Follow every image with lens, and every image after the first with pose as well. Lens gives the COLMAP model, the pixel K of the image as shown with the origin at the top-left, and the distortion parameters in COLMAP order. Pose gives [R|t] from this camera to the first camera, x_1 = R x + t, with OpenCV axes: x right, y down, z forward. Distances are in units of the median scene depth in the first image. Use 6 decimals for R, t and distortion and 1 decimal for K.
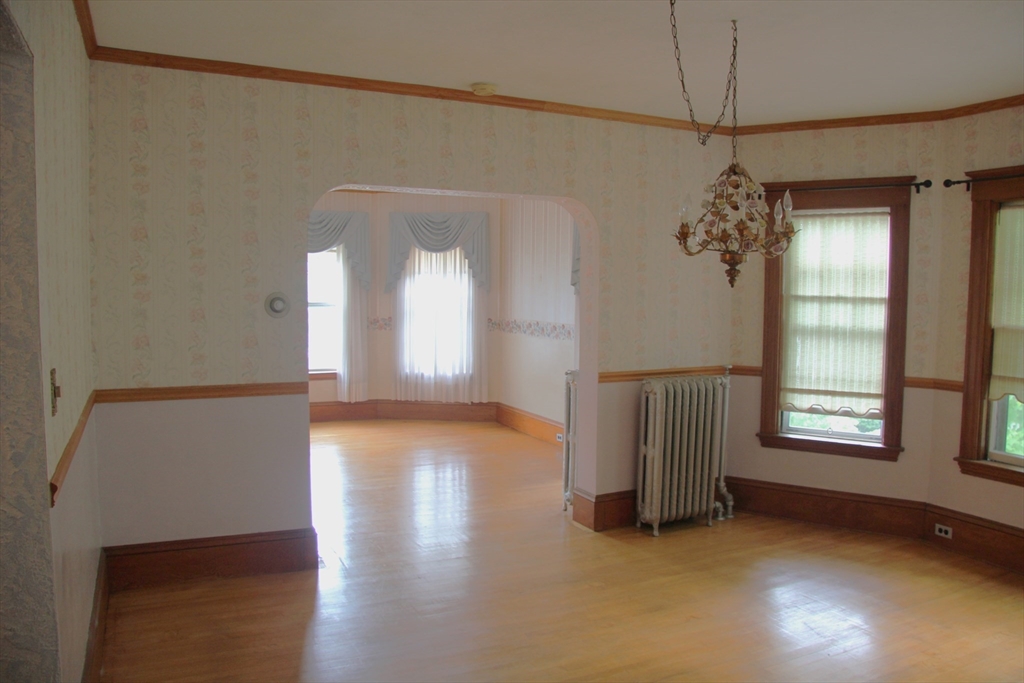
lens RADIAL K [[769.2, 0, 514.5], [0, 769.2, 355.1], [0, 0, 1]] dist [-0.171142, 0.104475]
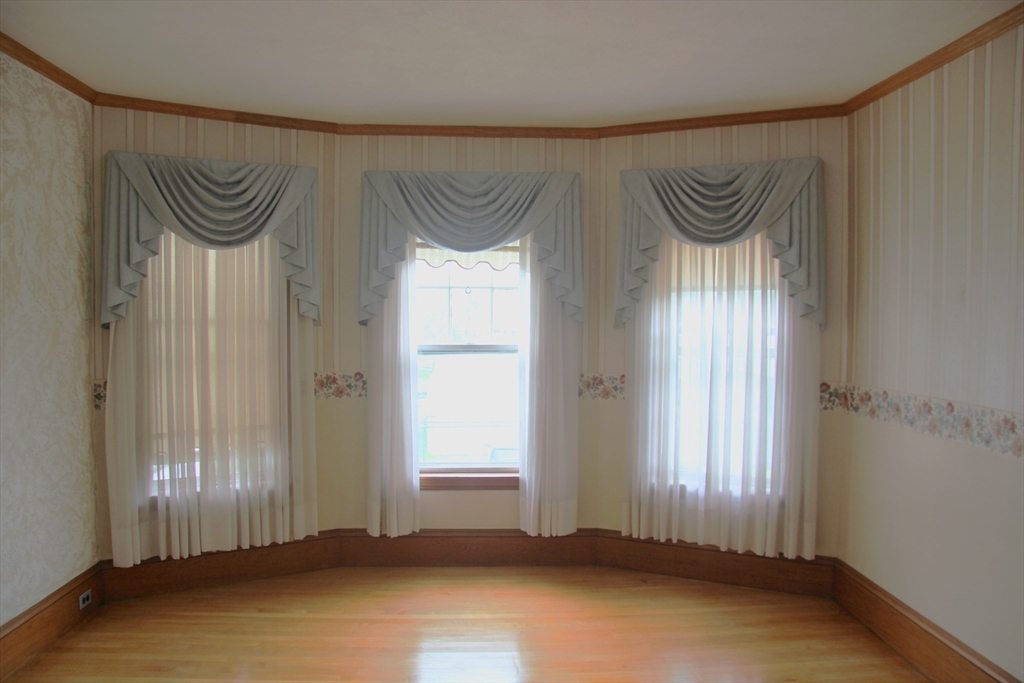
lens RADIAL K [[769.2, 0, 514.5], [0, 769.2, 355.1], [0, 0, 1]] dist [-0.171142, 0.104475]
pose [[0.919113, 0.014715, -0.393720, -0.026707], [-0.030672, 0.998942, -0.034267, -0.043372], [0.392799, 0.043571, 0.918591, 0.501017]]
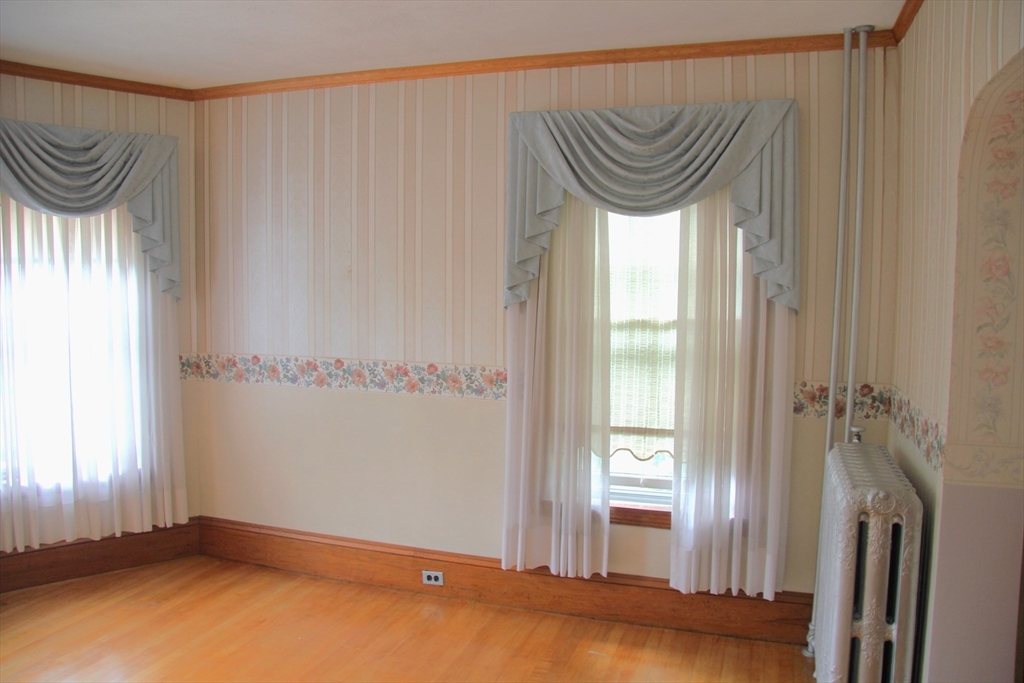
lens RADIAL K [[769.2, 0, 514.5], [0, 769.2, 355.1], [0, 0, 1]] dist [-0.171142, 0.104475]
pose [[0.699918, -0.062903, 0.711448, -0.224917], [0.057763, 0.997836, 0.031398, -0.050039], [-0.711884, 0.019119, 0.702037, 0.507922]]
